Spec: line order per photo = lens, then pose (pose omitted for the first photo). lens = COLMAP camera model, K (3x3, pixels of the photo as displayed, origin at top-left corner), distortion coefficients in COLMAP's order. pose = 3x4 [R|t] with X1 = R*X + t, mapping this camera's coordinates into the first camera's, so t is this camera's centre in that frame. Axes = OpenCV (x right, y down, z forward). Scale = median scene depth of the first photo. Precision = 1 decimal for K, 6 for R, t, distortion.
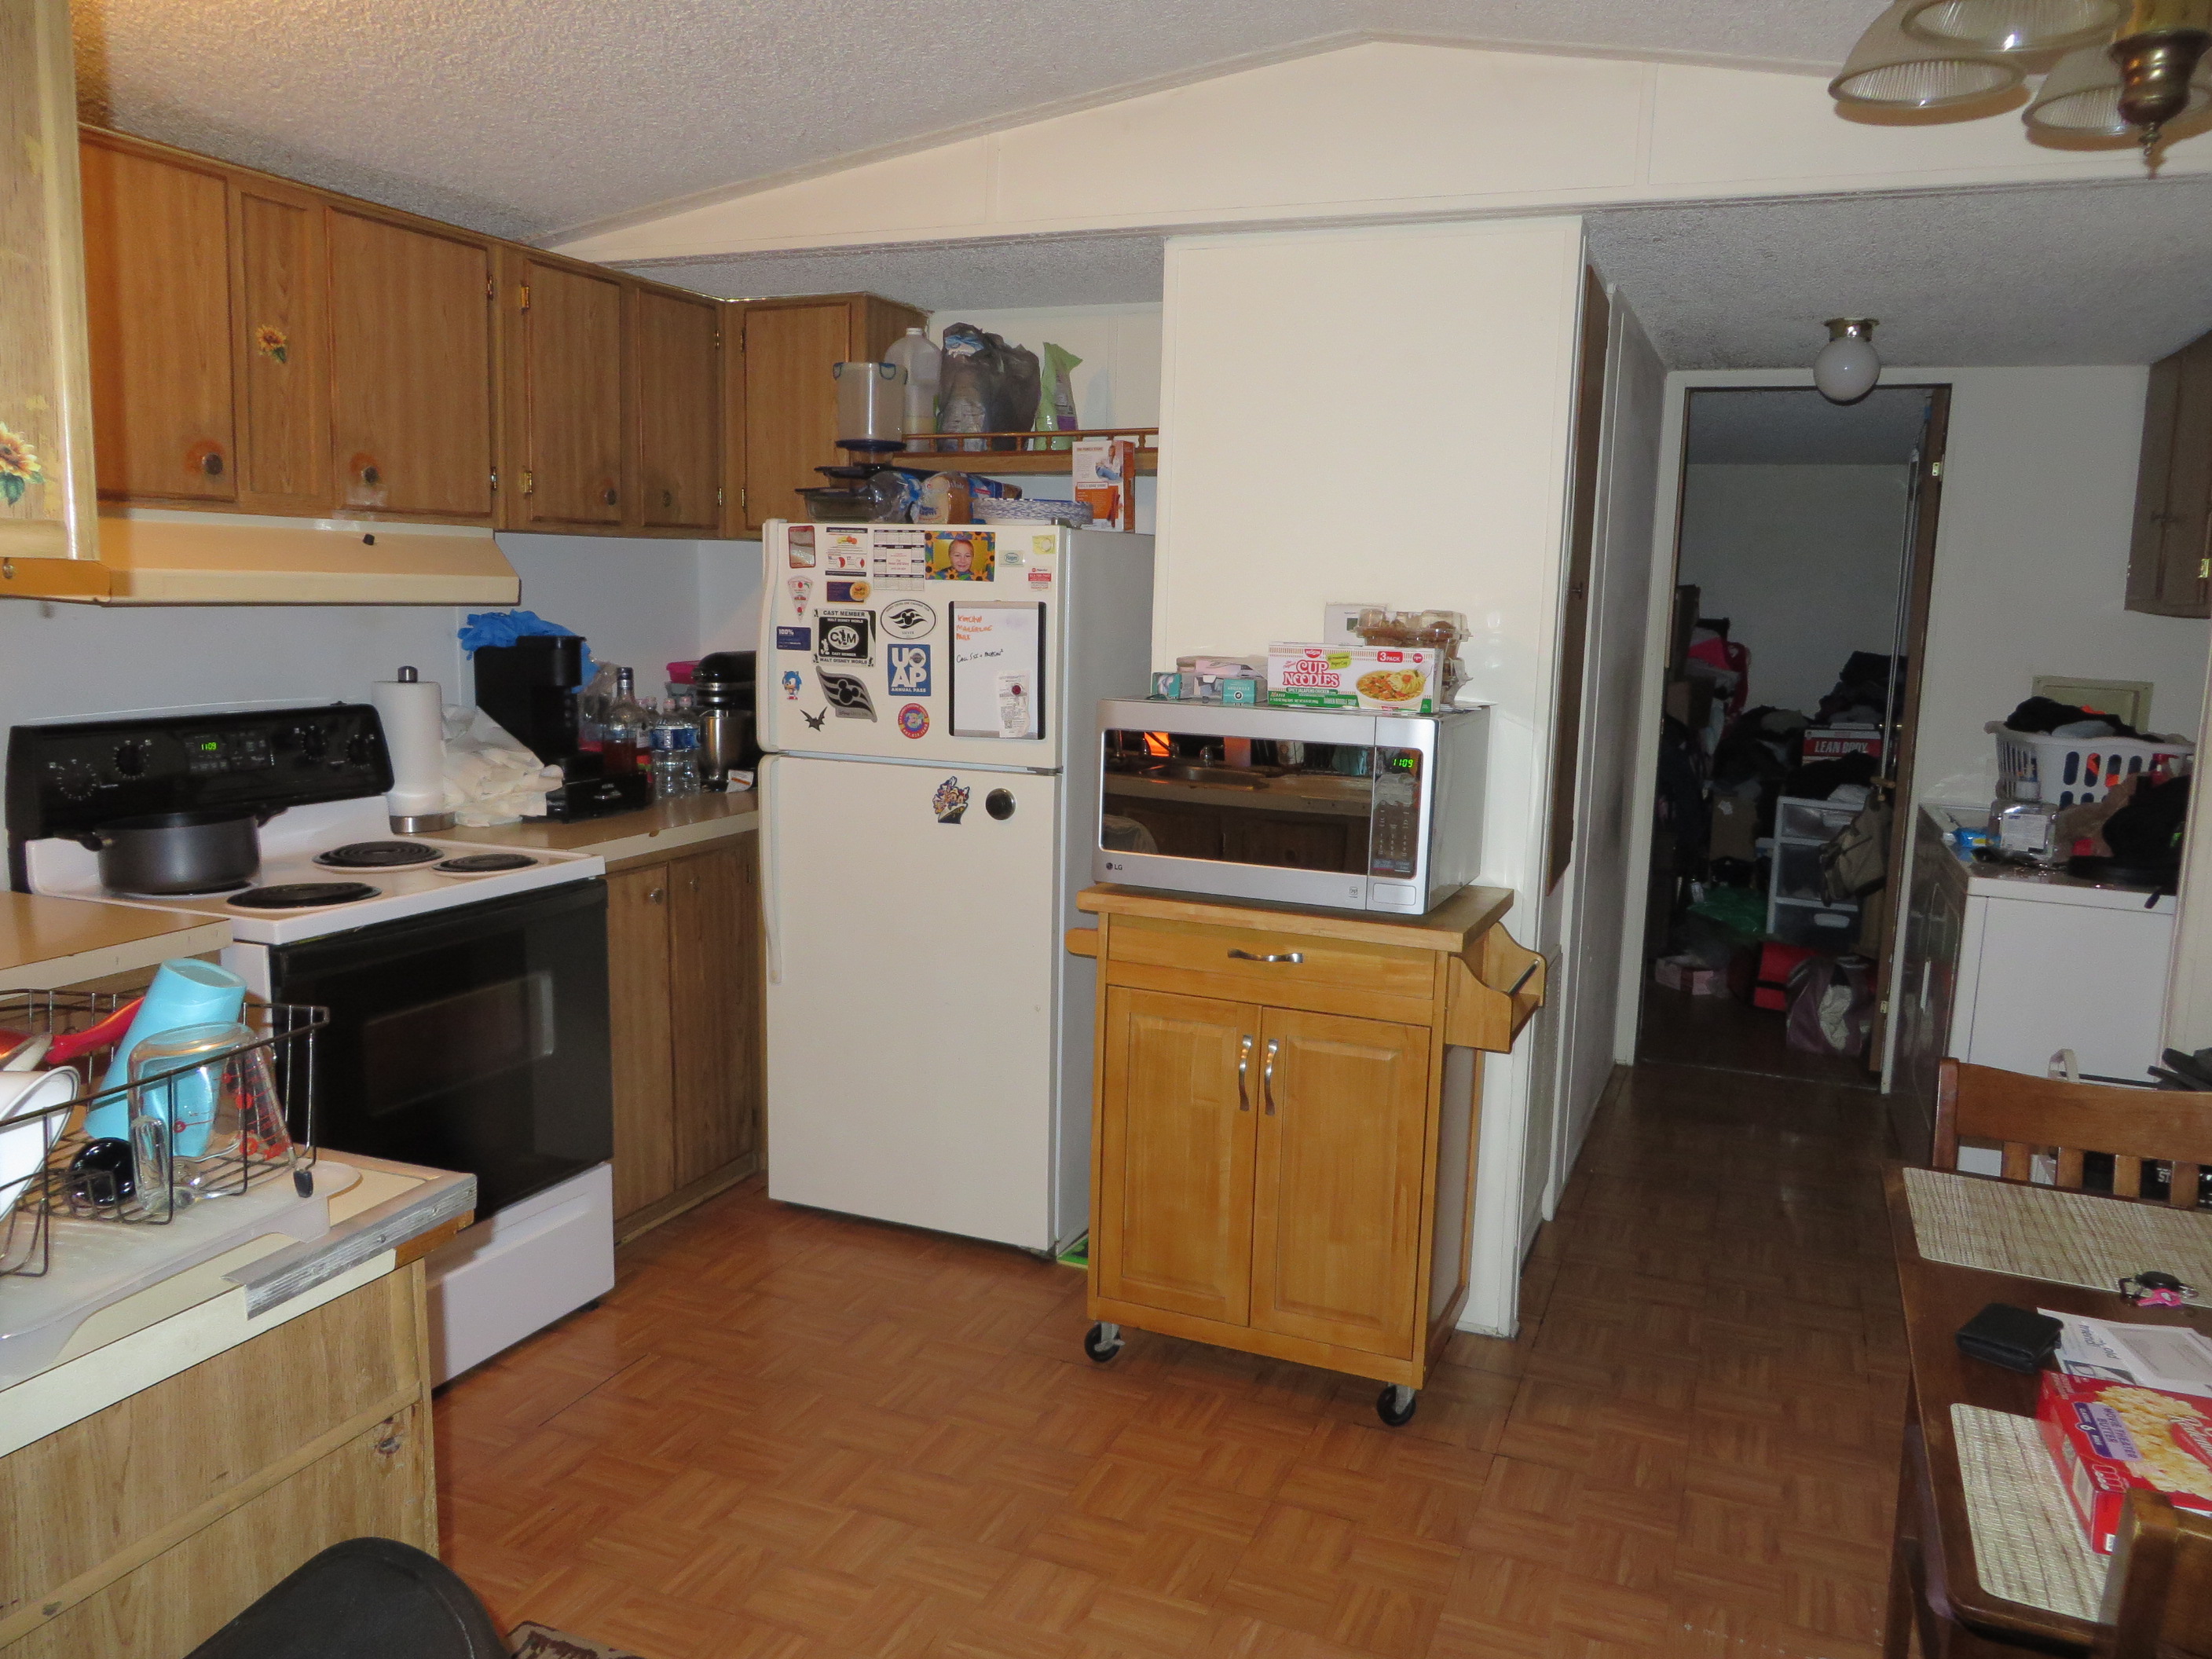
lens RADIAL K [[1674.2, 0, 1103.6], [0, 1674.2, 833.0], [0, 0, 1]] dist [-0.020125, 0.009860]
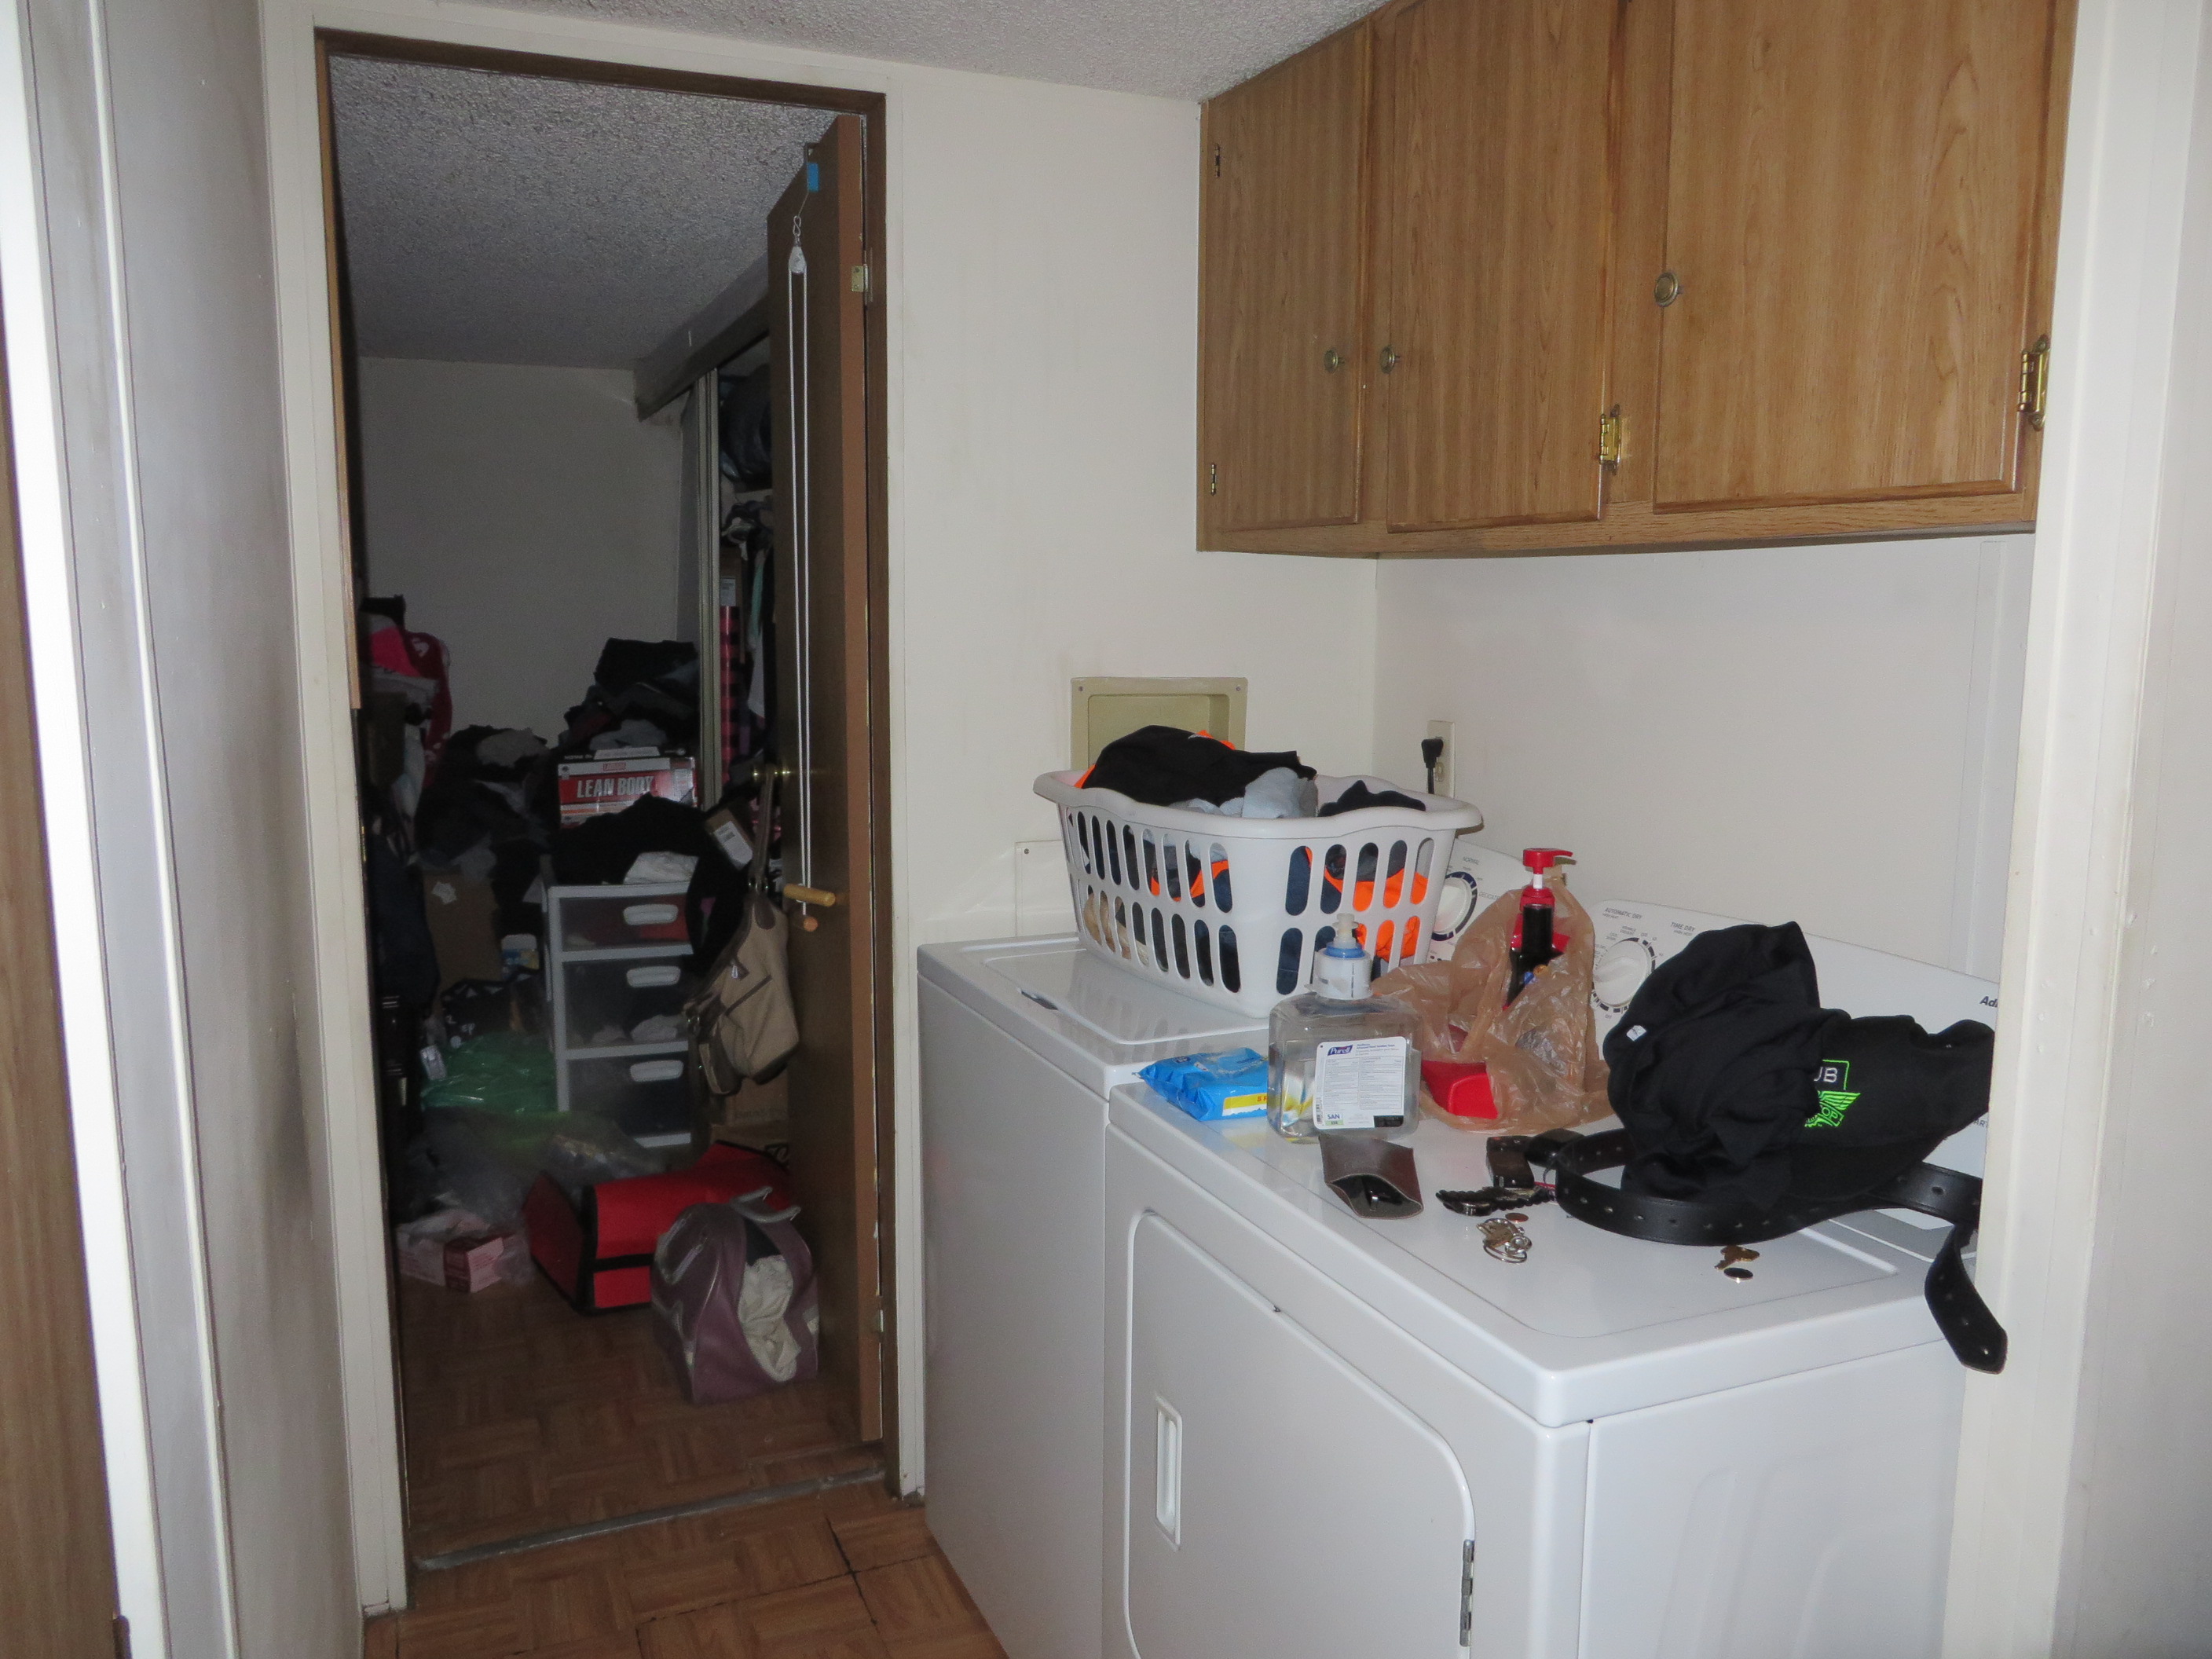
lens RADIAL K [[1674.2, 0, 1103.6], [0, 1674.2, 833.0], [0, 0, 1]] dist [-0.020125, 0.009860]
pose [[0.709598, -0.126154, 0.693222, 0.142612], [0.117675, 0.991242, 0.059933, -0.058514], [-0.694711, 0.039046, 0.718228, 0.465012]]
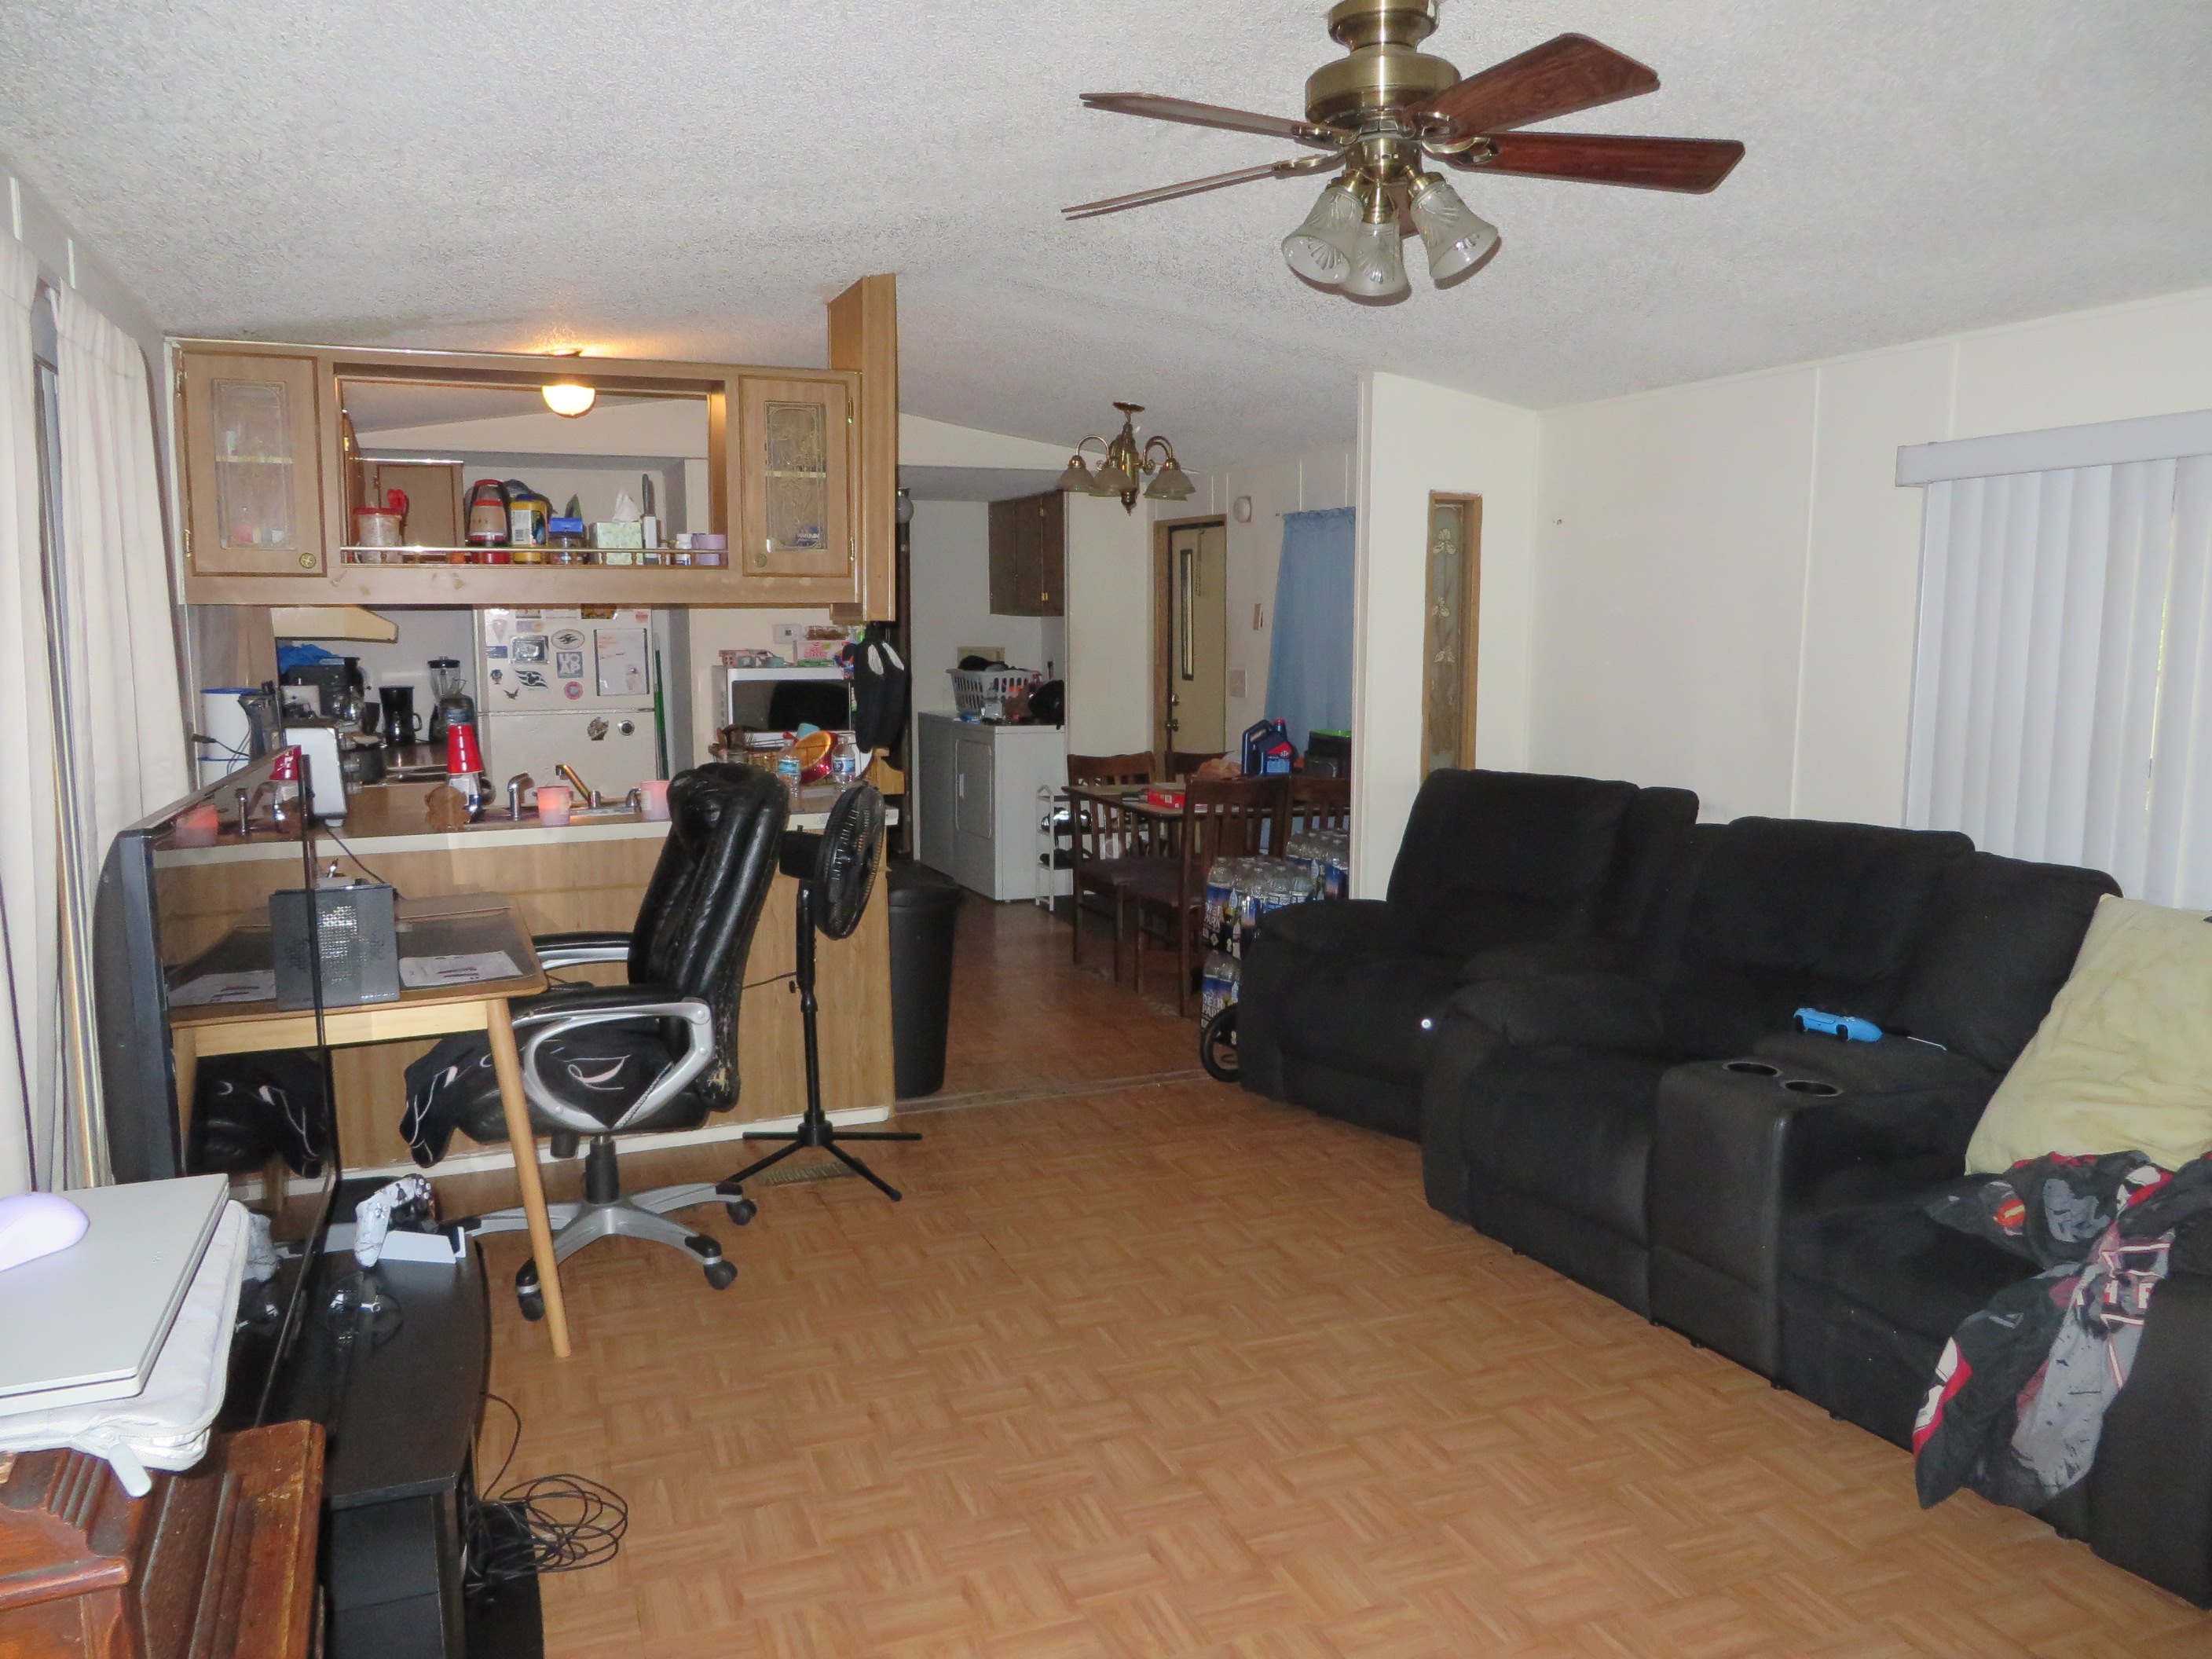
lens RADIAL K [[1674.2, 0, 1103.6], [0, 1674.2, 833.0], [0, 0, 1]] dist [-0.020125, 0.009860]
pose [[0.710999, -0.119898, 0.692896, -0.621547], [0.123854, 0.991305, 0.044443, 0.052876], [-0.692199, 0.054219, 0.719667, -0.496880]]
